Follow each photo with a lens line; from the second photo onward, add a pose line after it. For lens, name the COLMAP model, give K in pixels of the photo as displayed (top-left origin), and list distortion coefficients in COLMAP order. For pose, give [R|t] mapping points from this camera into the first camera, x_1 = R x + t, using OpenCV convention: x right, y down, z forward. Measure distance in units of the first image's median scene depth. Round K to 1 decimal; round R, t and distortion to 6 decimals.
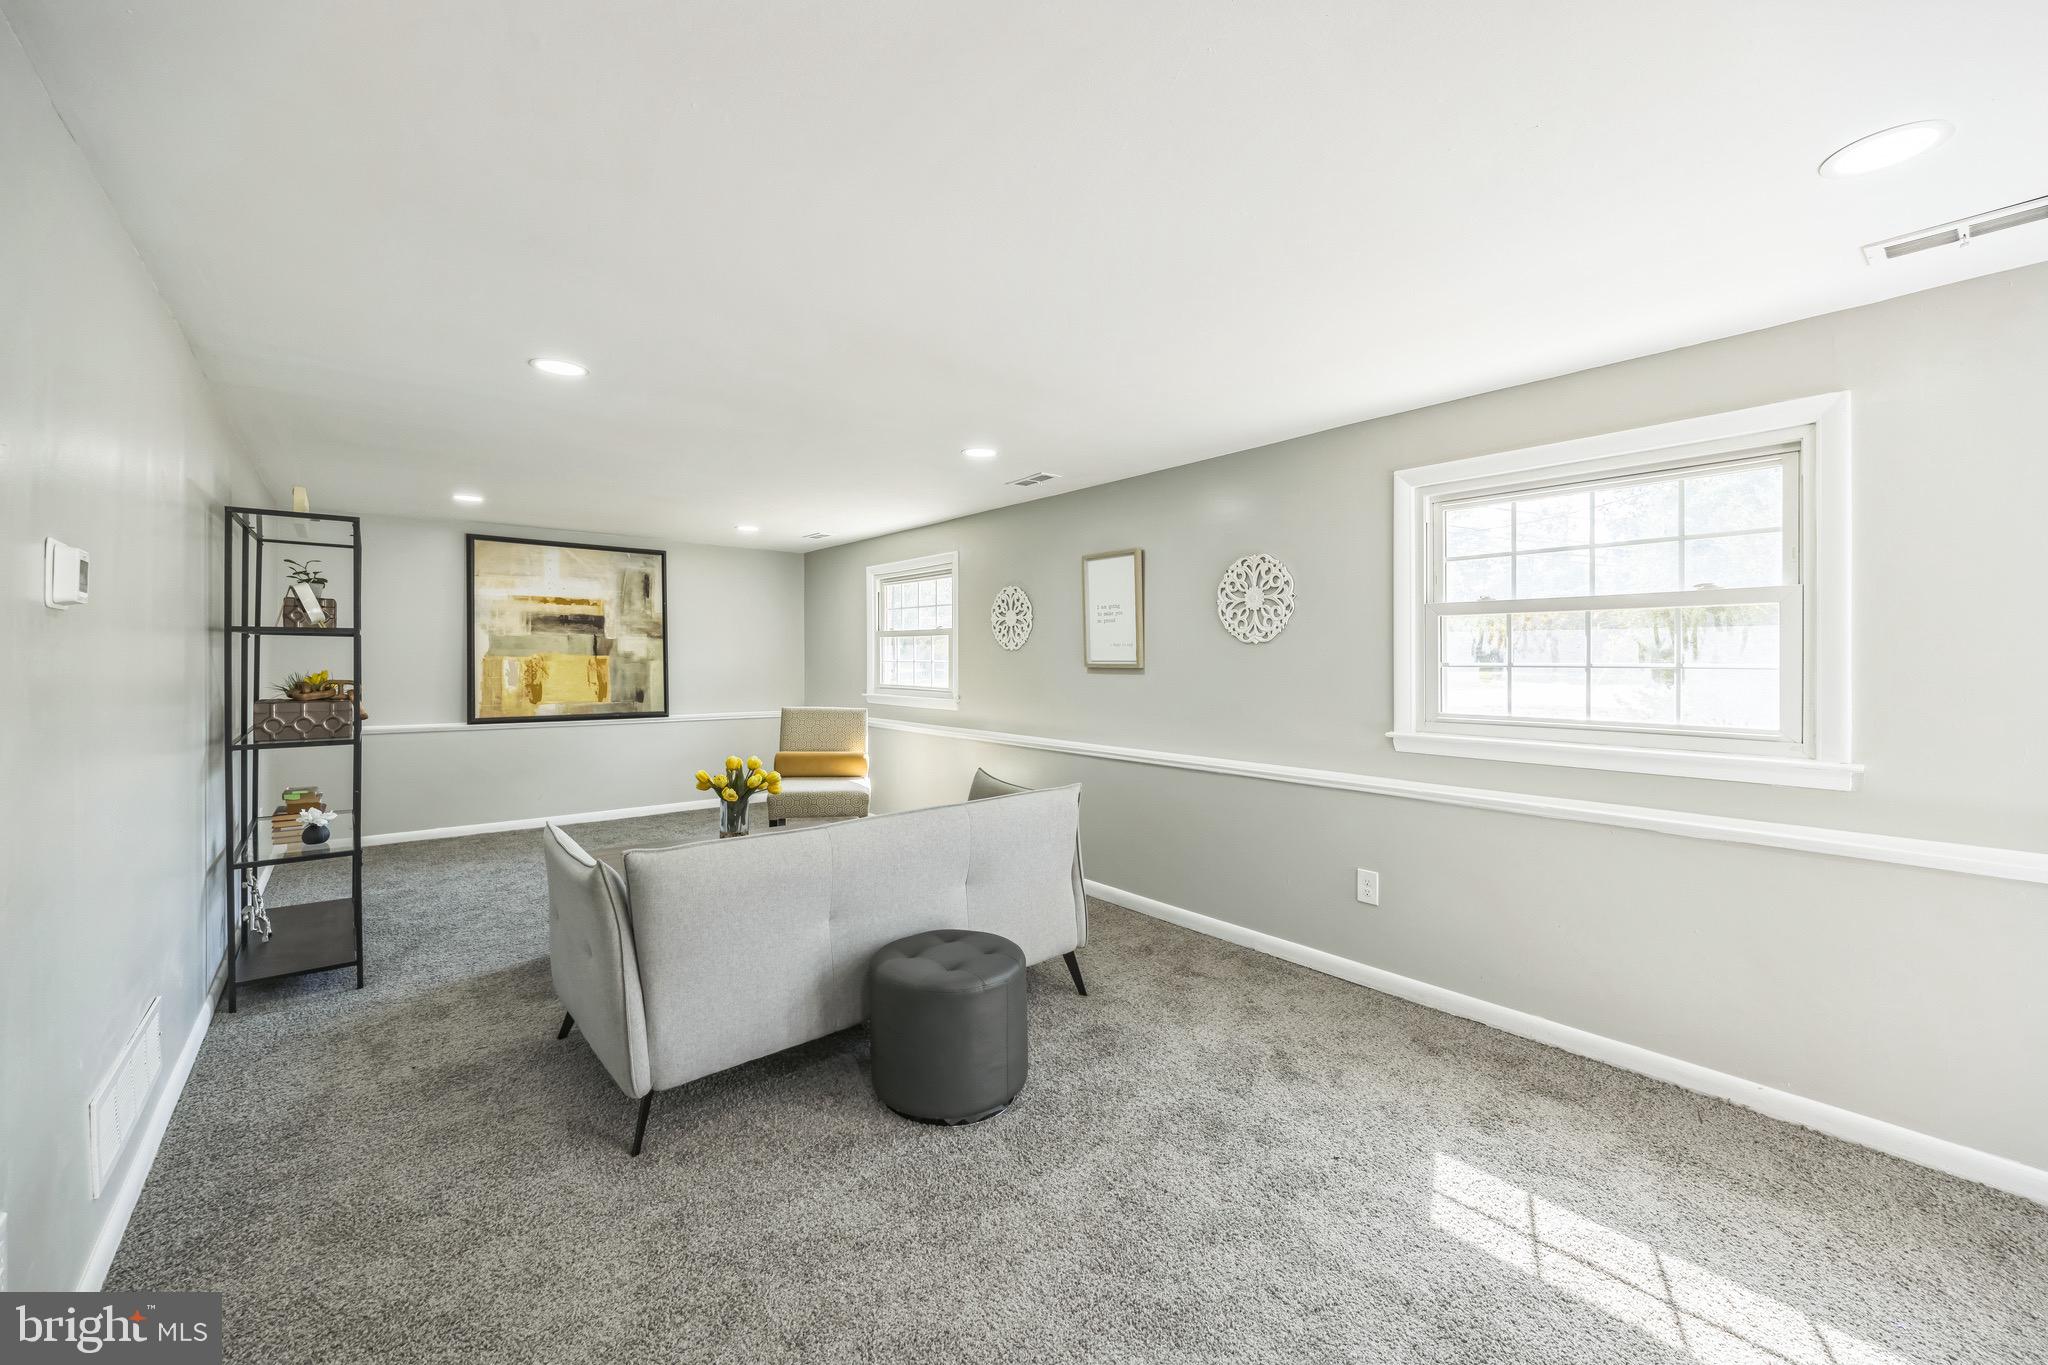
lens RADIAL K [[796.6, 0, 1023.3], [0, 796.6, 668.1], [0, 0, 1]] dist [-0.003427, -0.001136]
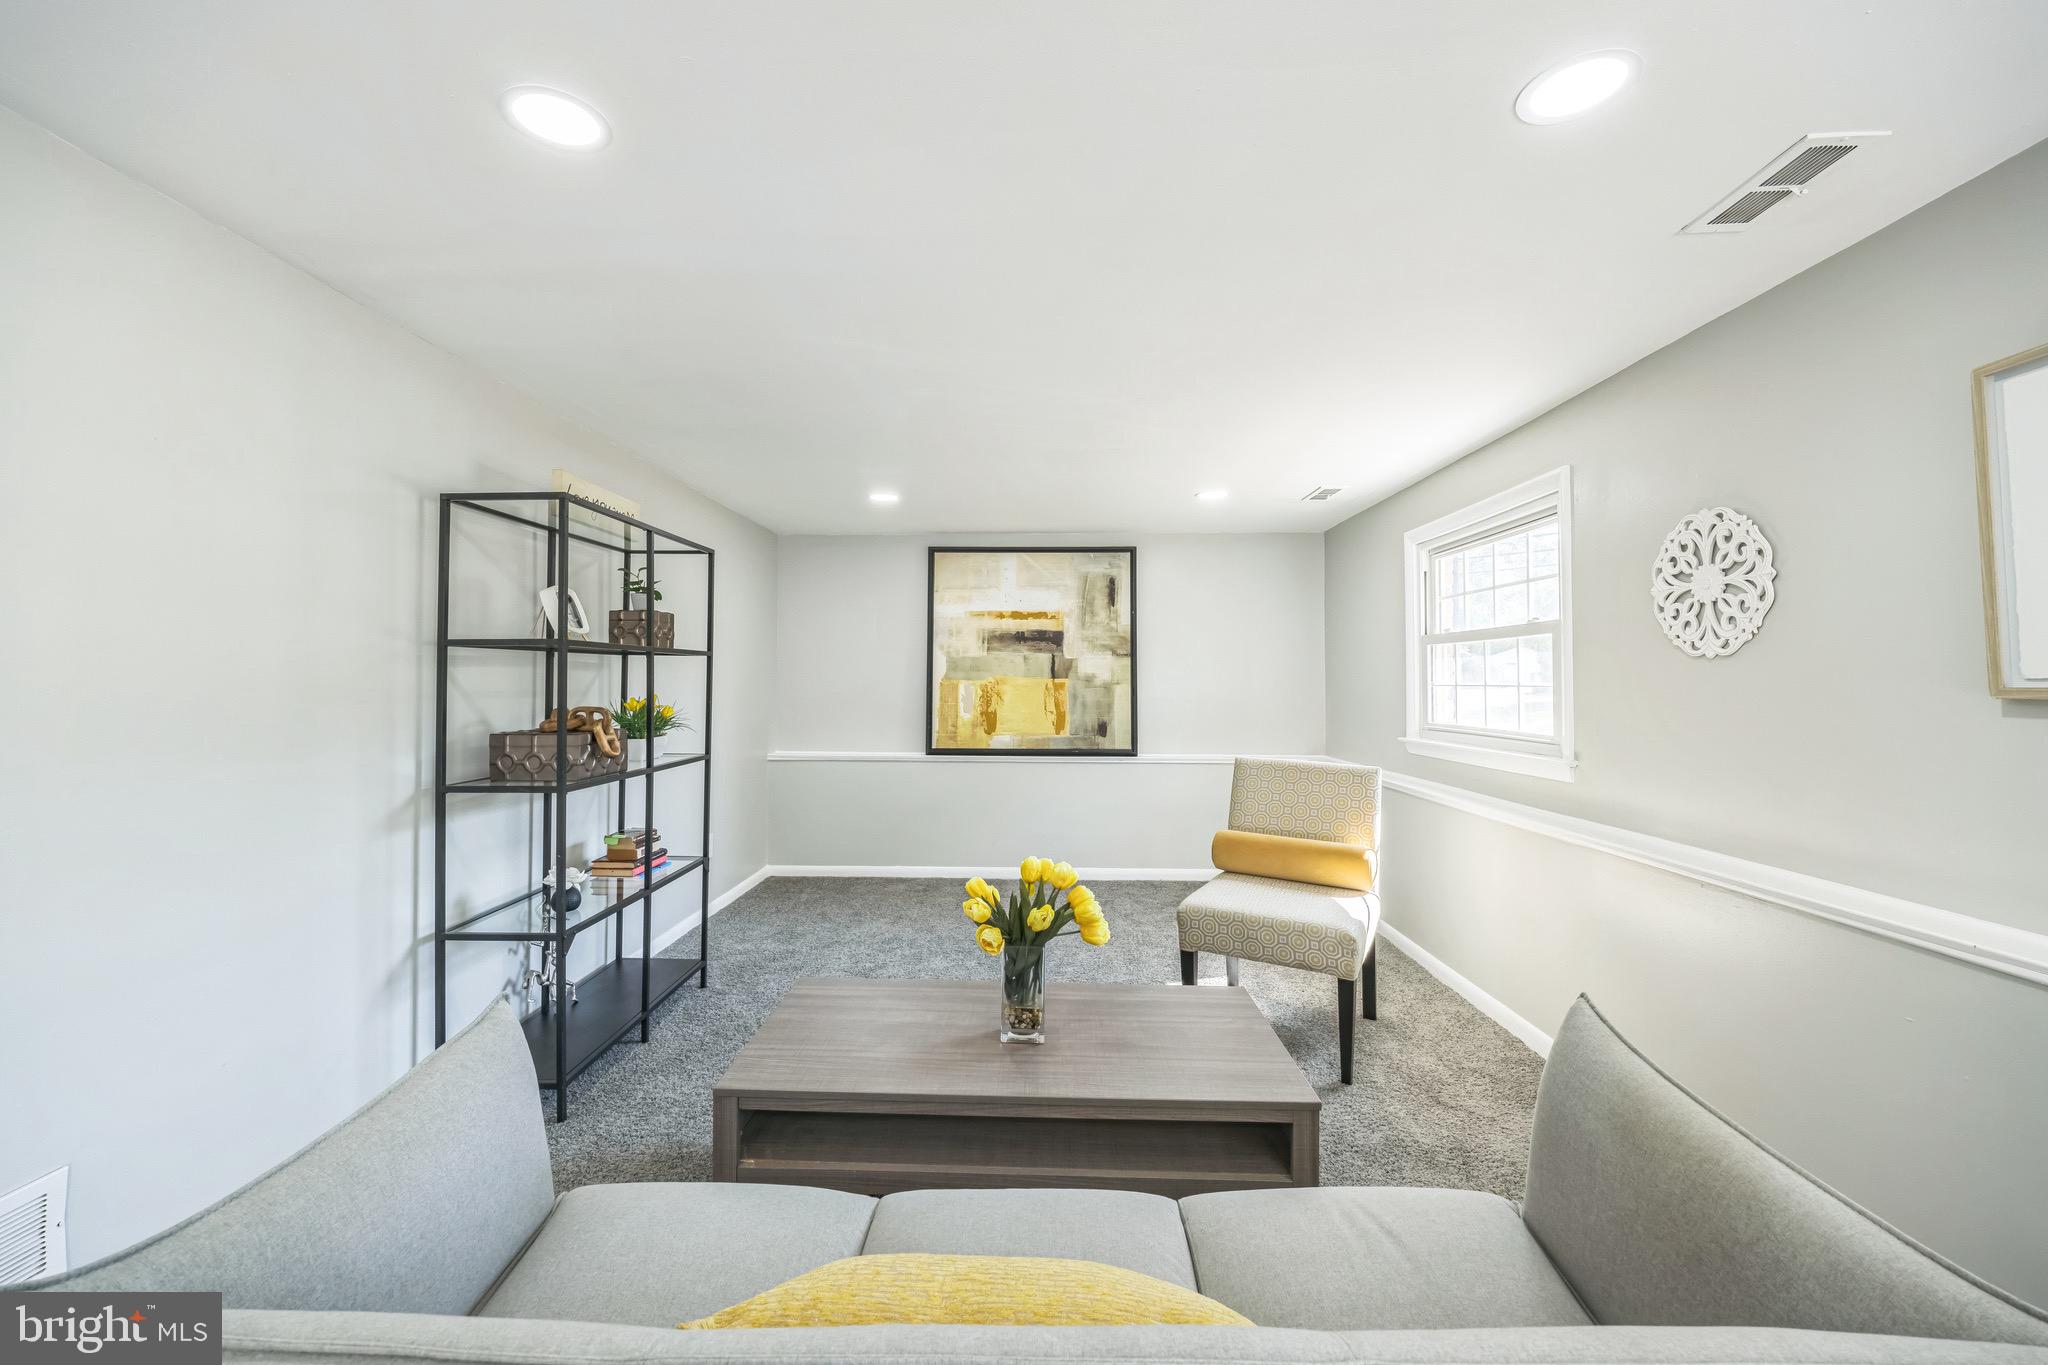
lens RADIAL K [[796.6, 0, 1025.5], [0, 796.6, 669.2], [0, 0, 1]] dist [-0.003427, -0.001136]
pose [[0.743367, -0.015948, -0.668693, -0.002862], [-0.005431, 0.999539, -0.029877, -0.000623], [0.668861, 0.025841, 0.742938, 0.373181]]
